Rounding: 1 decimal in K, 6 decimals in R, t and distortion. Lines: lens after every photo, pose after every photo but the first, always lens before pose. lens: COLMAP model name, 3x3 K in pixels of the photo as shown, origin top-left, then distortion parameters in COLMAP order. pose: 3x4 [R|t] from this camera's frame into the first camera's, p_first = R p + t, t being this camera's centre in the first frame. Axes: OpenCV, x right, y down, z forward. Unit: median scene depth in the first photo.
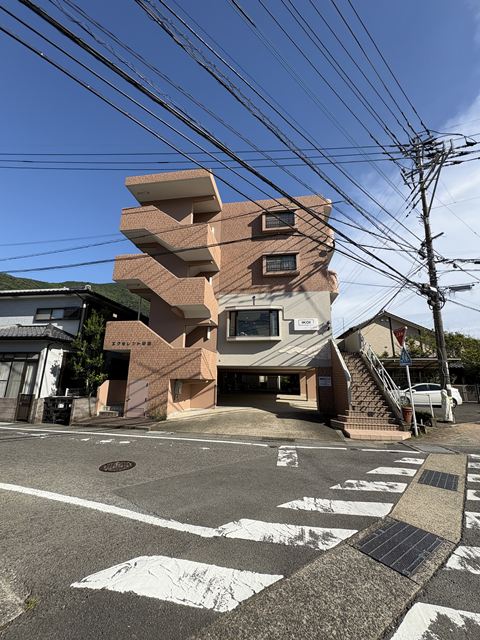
lens RADIAL K [[255.0, 0, 240.0], [0, 255.0, 320.0], [0, 0, 1]] dist [-0.000114, 0.000246]
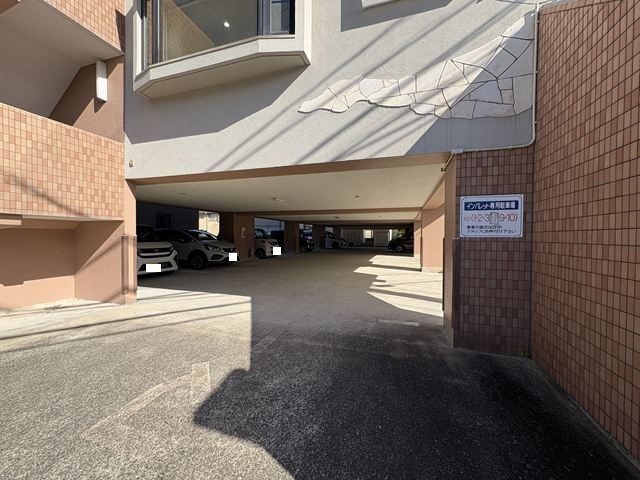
lens RADIAL K [[255.0, 0, 320.0], [0, 255.0, 240.0], [0, 0, 1]] dist [-0.000114, 0.000246]
pose [[0.987690, -0.001231, -0.156416, 0.213743], [0.038671, 0.970850, 0.236547, 0.192914], [0.151566, -0.239684, 0.958947, 0.729327]]
